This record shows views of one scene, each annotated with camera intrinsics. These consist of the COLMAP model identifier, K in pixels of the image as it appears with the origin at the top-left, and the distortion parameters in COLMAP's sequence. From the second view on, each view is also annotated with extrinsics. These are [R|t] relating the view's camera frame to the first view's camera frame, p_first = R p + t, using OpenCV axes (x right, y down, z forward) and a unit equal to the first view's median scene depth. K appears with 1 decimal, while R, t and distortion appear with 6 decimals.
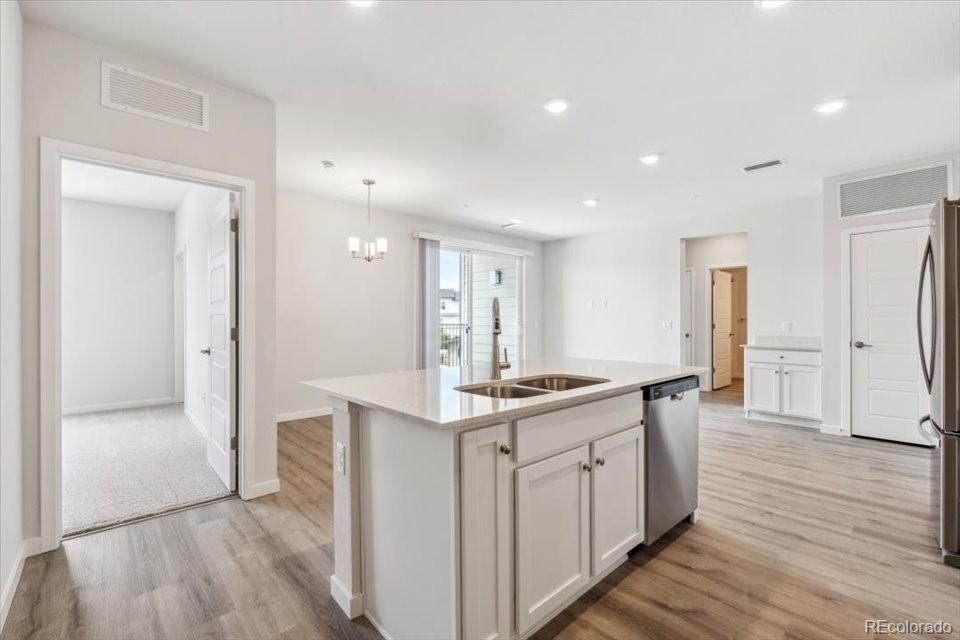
lens RADIAL K [[415.7, 0, 480.0], [0, 415.7, 320.0], [0, 0, 1]] dist [-0.019615, 0.000014]
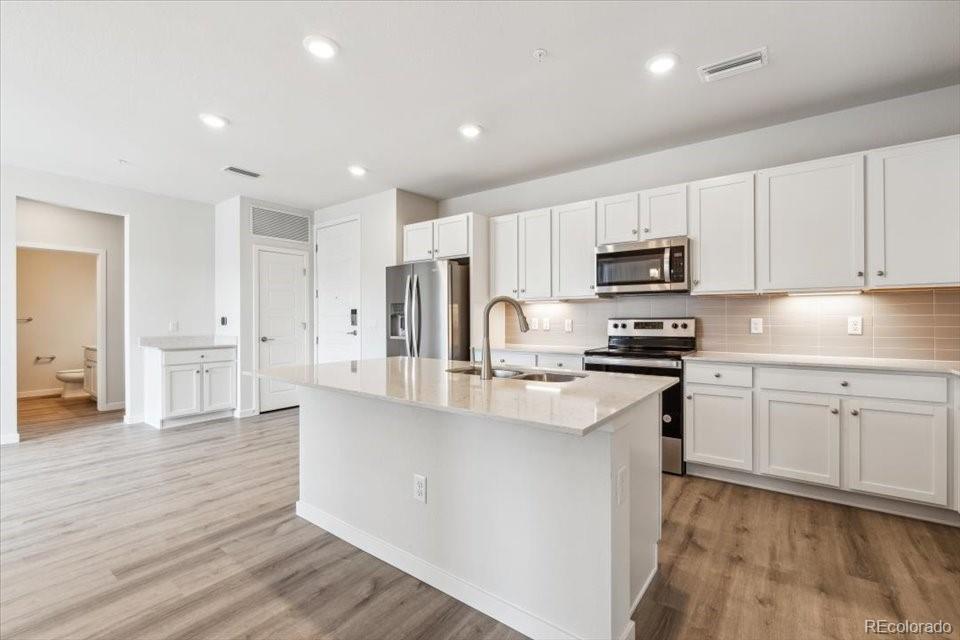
lens RADIAL K [[415.7, 0, 480.0], [0, 415.7, 320.0], [0, 0, 1]] dist [-0.019615, 0.000014]
pose [[-0.187243, 0.000492, 0.982313, -0.448439], [0.002023, 0.999998, -0.000116, 0.002689], [-0.982311, 0.001965, -0.187244, 0.593499]]
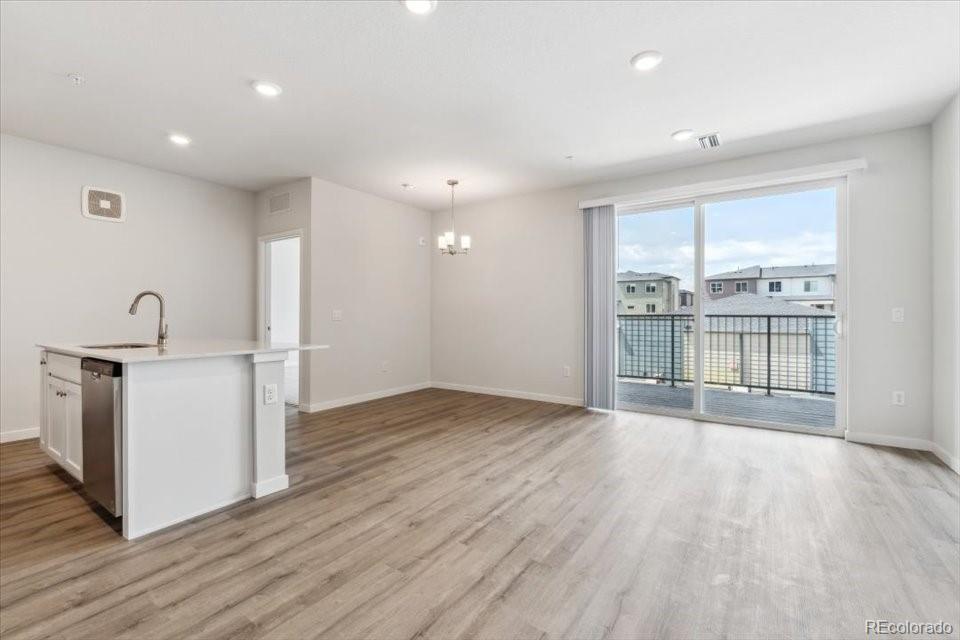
lens RADIAL K [[424.2, 0, 480.0], [0, 424.2, 320.0], [0, 0, 1]] dist [-0.001081, -0.000734]
pose [[0.226204, 0.008197, -0.974046, 0.901869], [0.001975, 0.999959, 0.008874, 0.017403], [0.974078, -0.003931, 0.226178, 0.887011]]
